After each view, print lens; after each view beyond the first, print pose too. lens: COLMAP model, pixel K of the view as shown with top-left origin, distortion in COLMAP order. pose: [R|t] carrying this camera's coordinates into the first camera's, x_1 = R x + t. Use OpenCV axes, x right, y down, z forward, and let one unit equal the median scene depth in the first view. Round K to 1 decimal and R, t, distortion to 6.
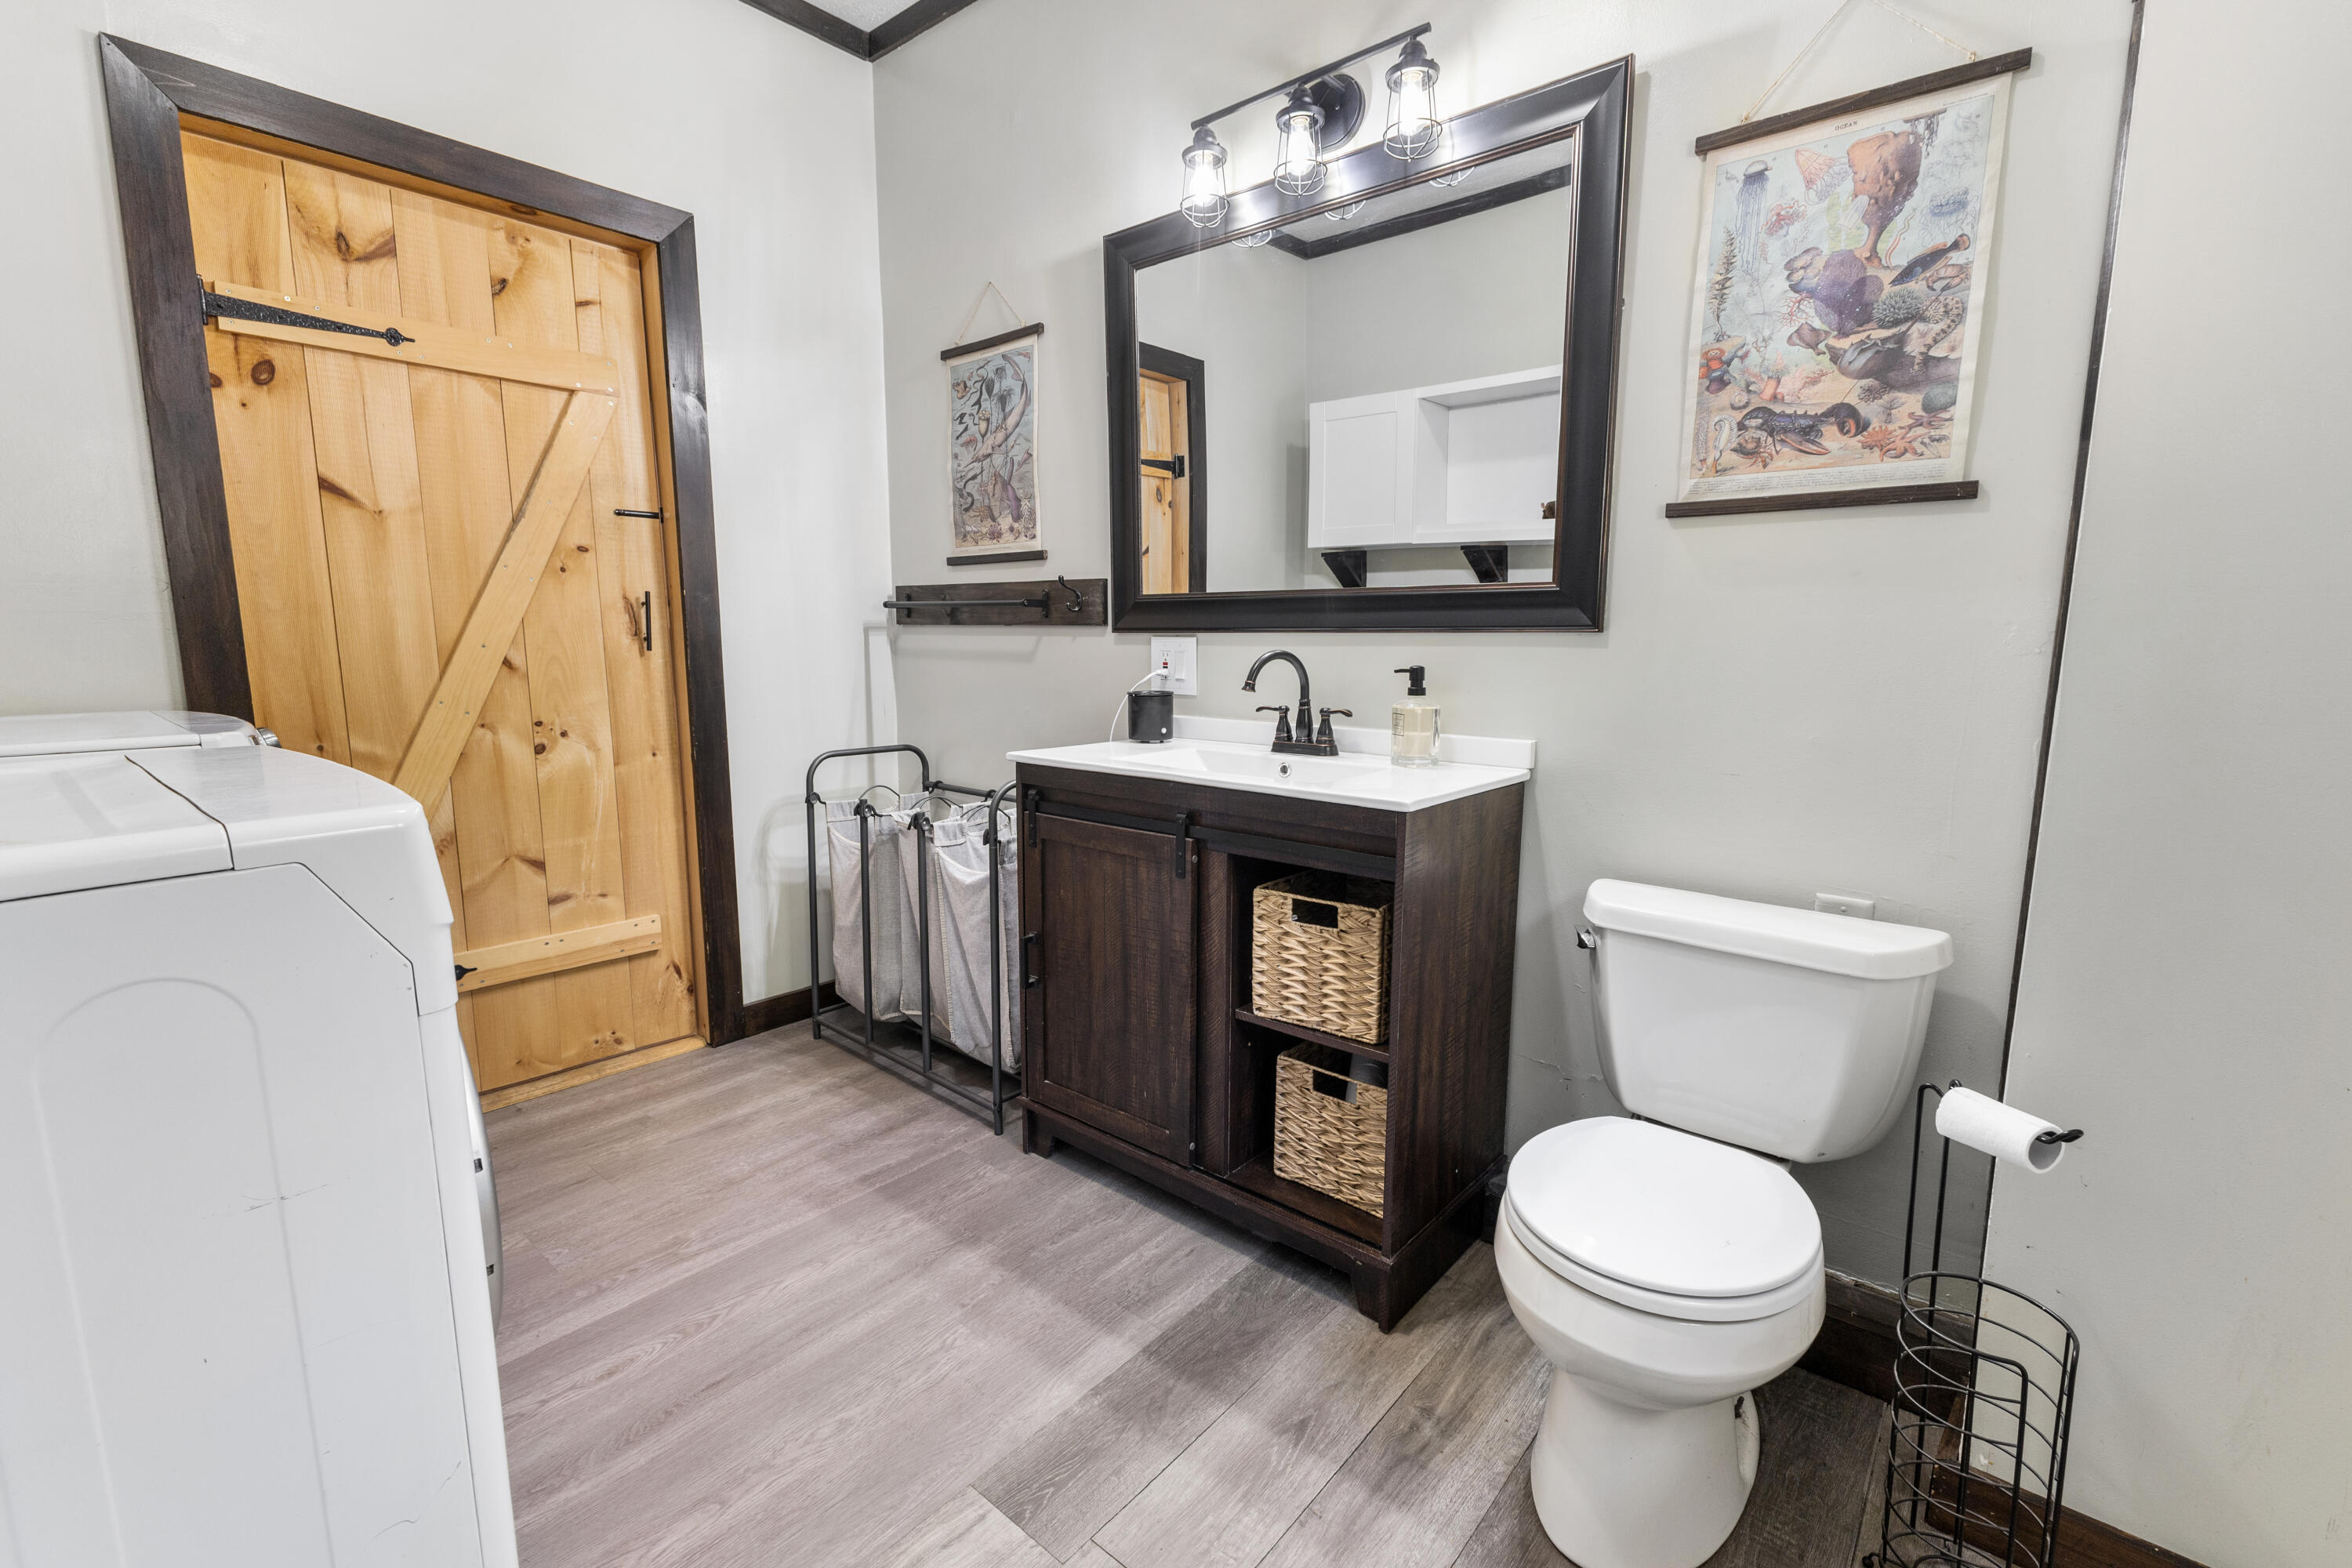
lens RADIAL K [[1024.7, 0, 1181.7], [0, 1024.7, 744.0], [0, 0, 1]] dist [-0.000620, 0.000316]
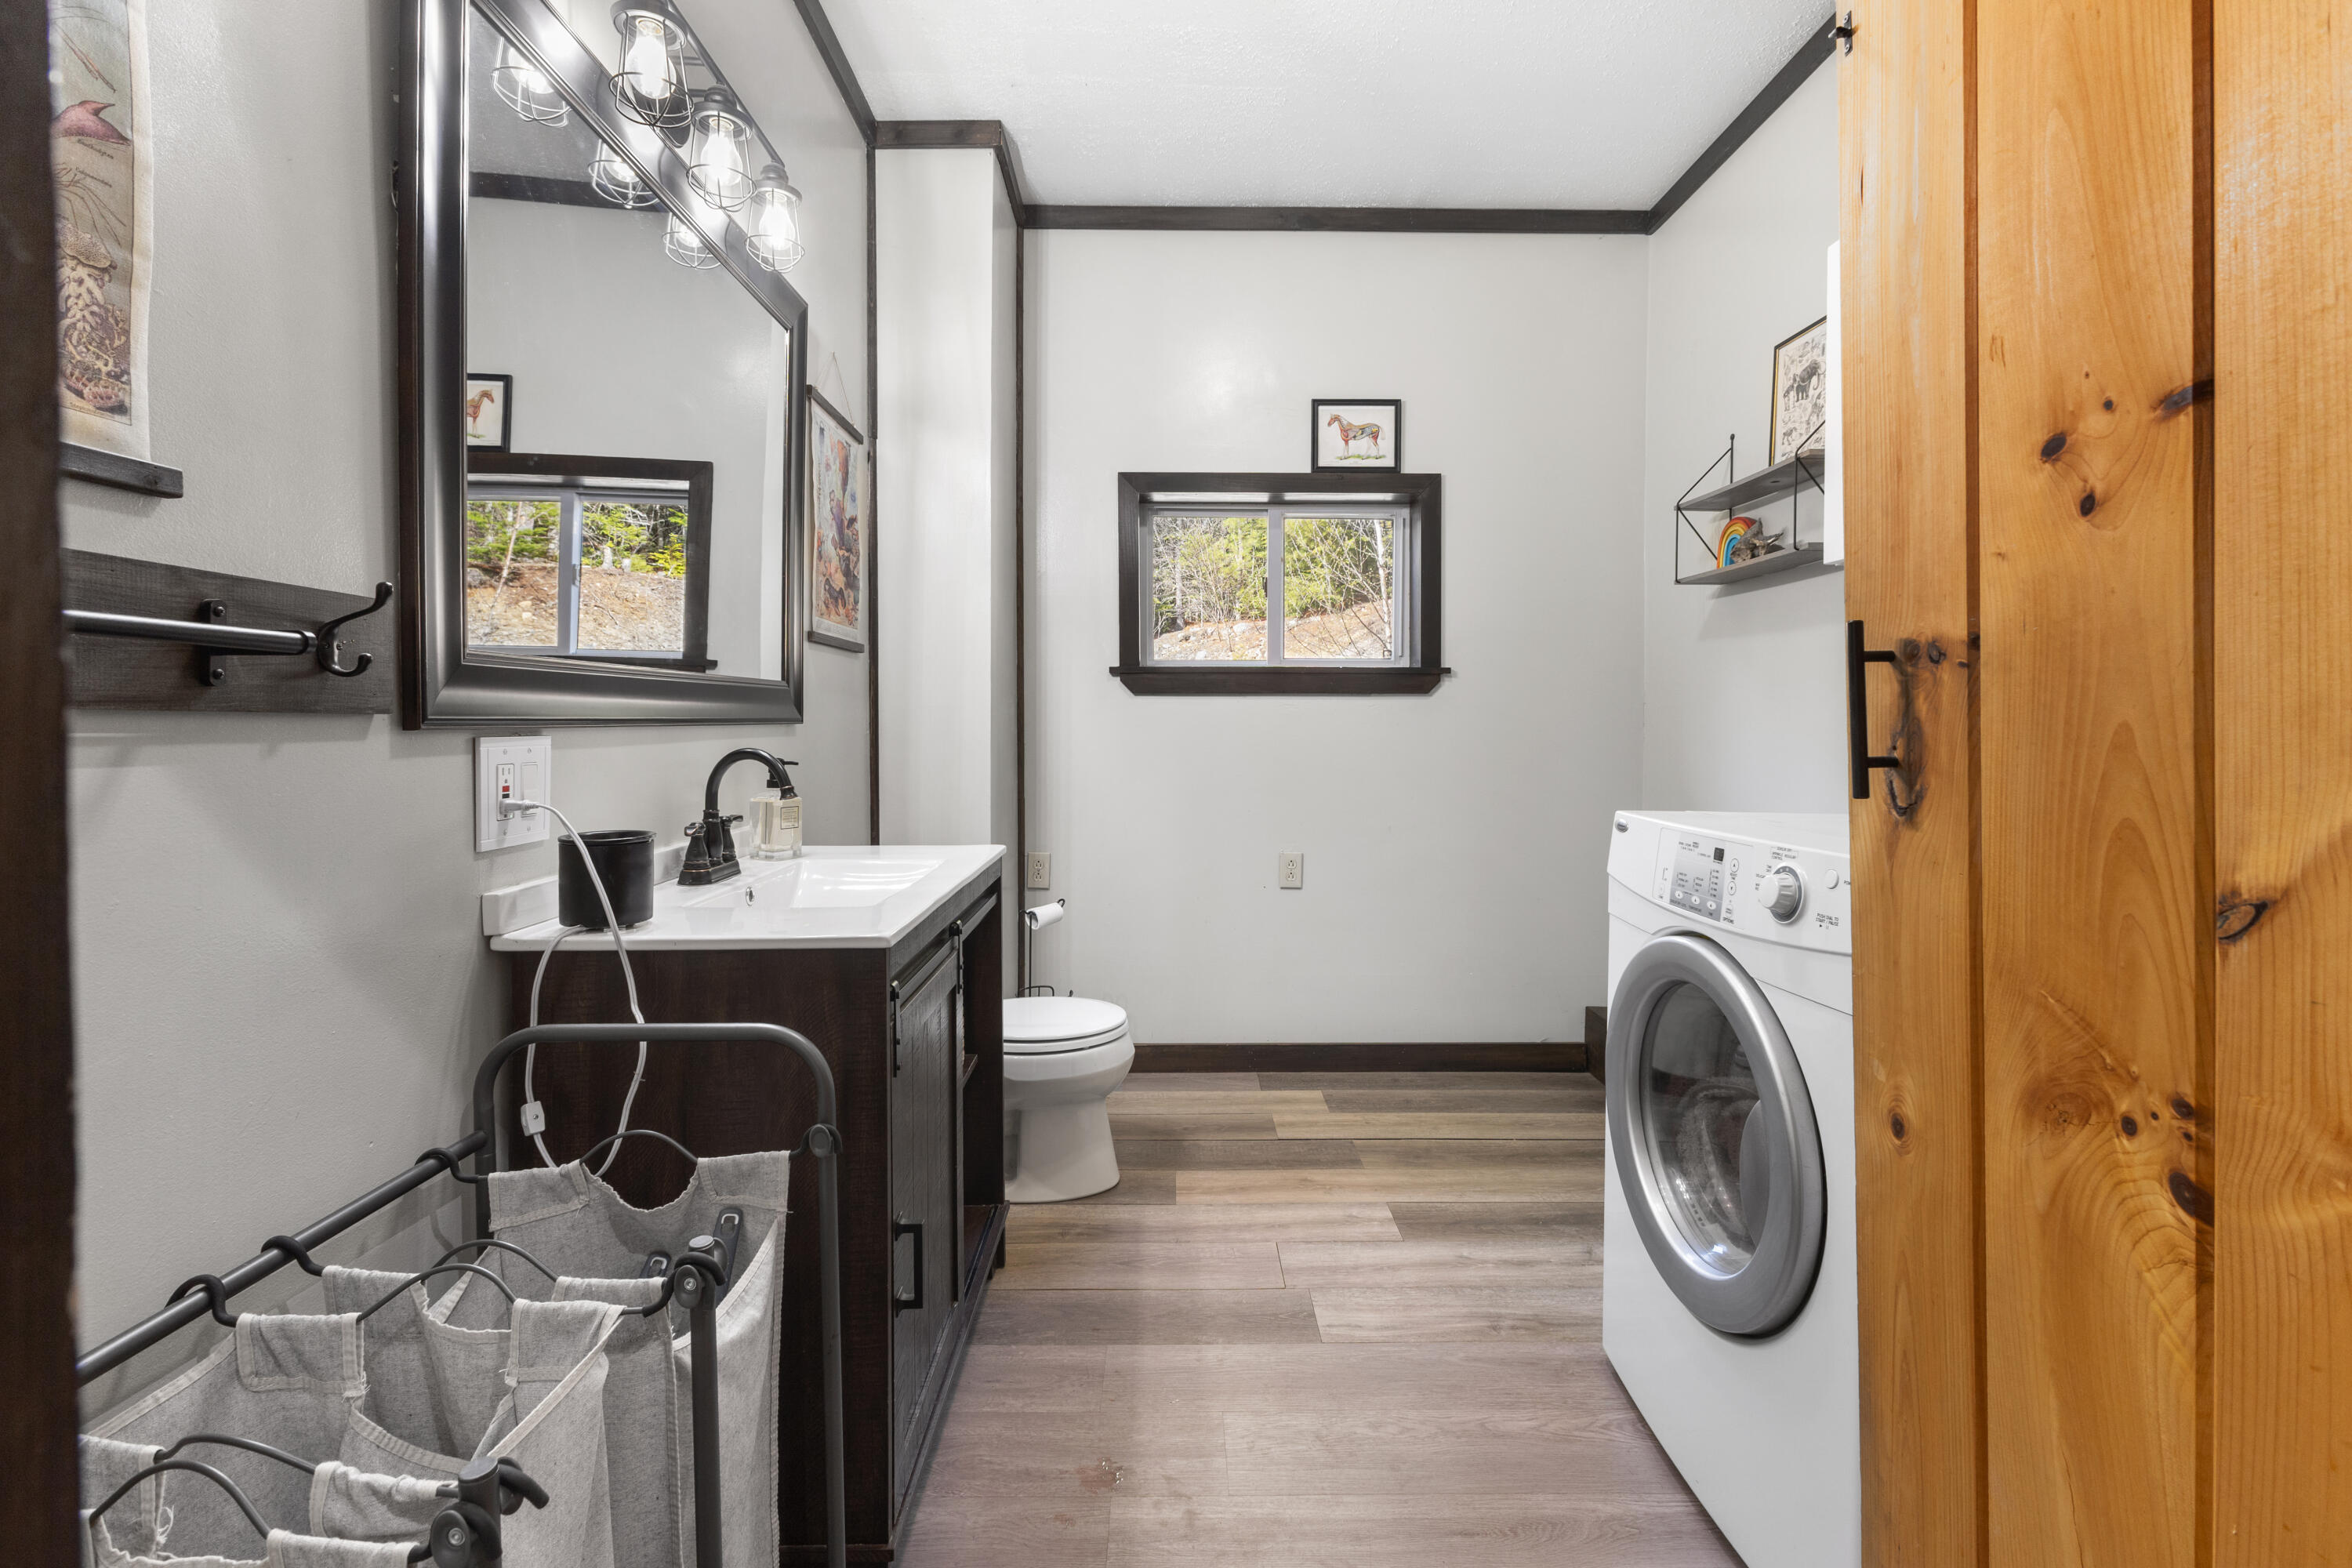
lens RADIAL K [[1024.7, 0, 1181.7], [0, 1024.7, 744.0], [0, 0, 1]] dist [-0.000620, 0.000316]
pose [[-0.659589, -0.025928, 0.751179, -0.922441], [0.078400, 0.991580, 0.103066, -0.192214], [-0.747526, 0.126874, -0.652003, 1.633338]]
